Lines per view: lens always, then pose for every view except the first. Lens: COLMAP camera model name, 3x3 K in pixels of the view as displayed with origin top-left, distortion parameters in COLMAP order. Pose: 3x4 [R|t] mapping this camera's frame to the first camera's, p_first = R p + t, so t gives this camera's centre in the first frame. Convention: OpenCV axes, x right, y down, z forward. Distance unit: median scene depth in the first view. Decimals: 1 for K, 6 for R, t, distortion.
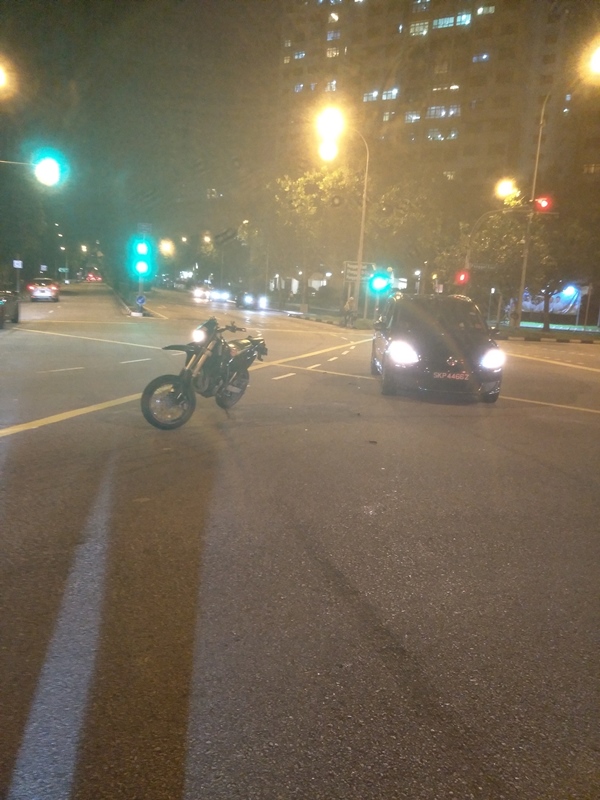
lens RADIAL K [[653.2, 0, 301.6], [0, 653.2, 404.6], [0, 0, 1]] dist [0.000085, 0.039088]
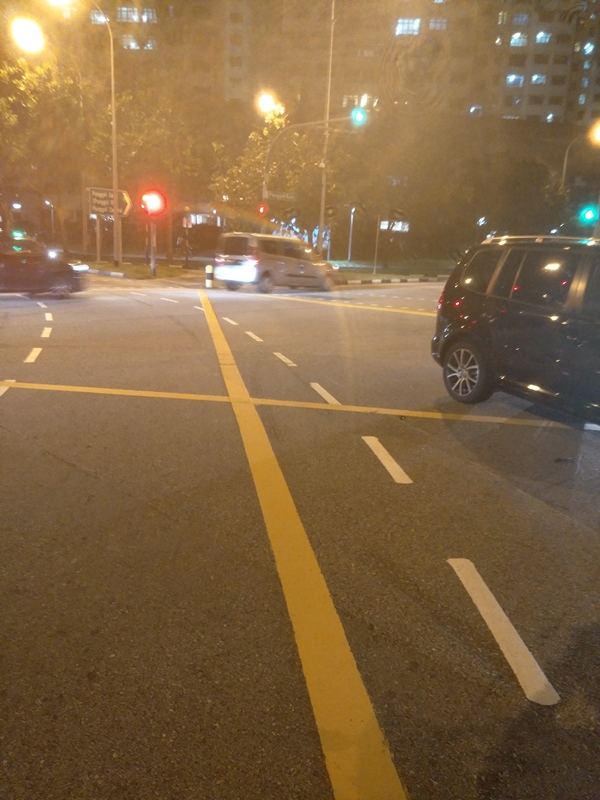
lens RADIAL K [[653.2, 0, 293.5], [0, 653.2, 398.2], [0, 0, 1]] dist [0.000085, 0.039088]
pose [[0.895869, -0.125557, 0.426209, -0.050775], [0.087286, 0.990284, 0.108258, -0.025867], [-0.435660, -0.059783, 0.898124, 0.133625]]
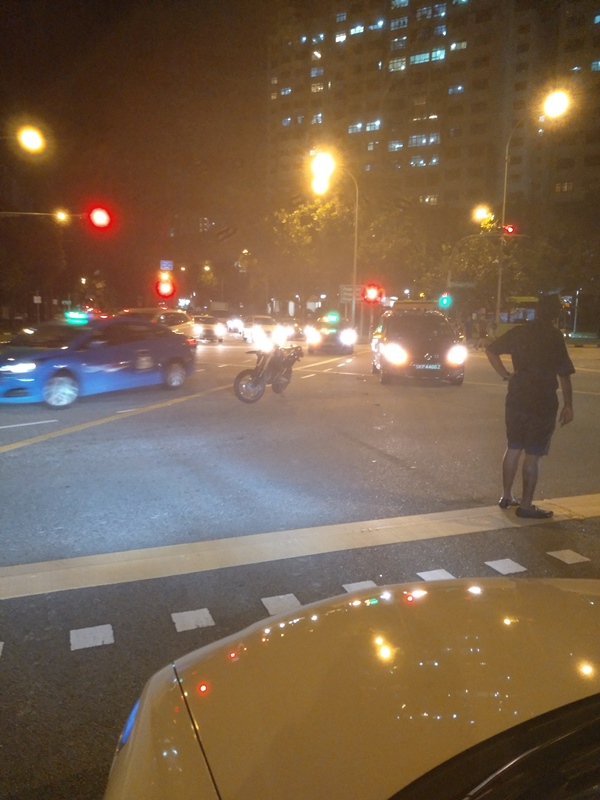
lens RADIAL K [[653.2, 0, 296.5], [0, 653.2, 405.9], [0, 0, 1]] dist [0.000085, 0.039088]
pose [[0.998994, -0.044756, -0.002875, -0.010986], [0.044648, 0.998537, -0.030491, 0.012829], [0.004236, 0.030332, 0.999531, -0.078205]]
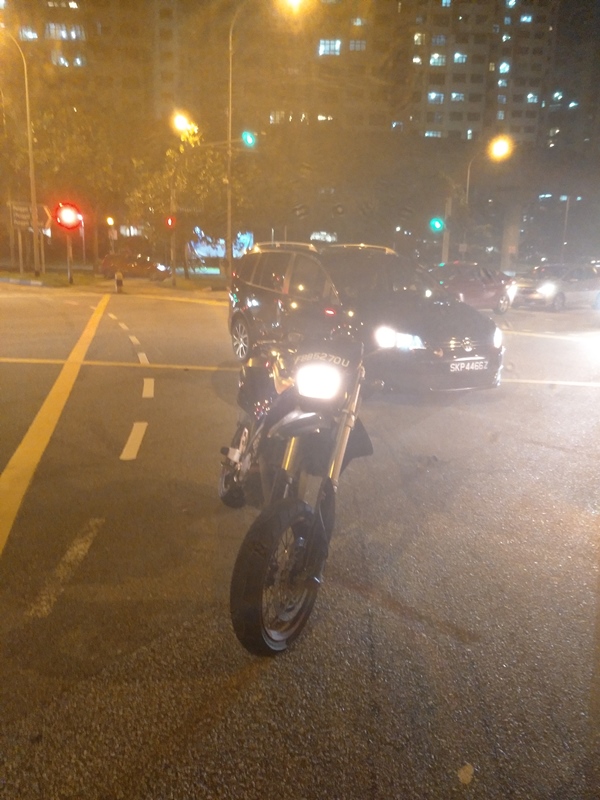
lens RADIAL K [[653.2, 0, 292.7], [0, 653.2, 398.7], [0, 0, 1]] dist [0.000085, 0.039088]
pose [[0.858516, -0.144359, 0.492048, -0.044389], [0.108286, 0.988955, 0.101208, -0.015984], [-0.501224, -0.033607, 0.864665, 0.079349]]
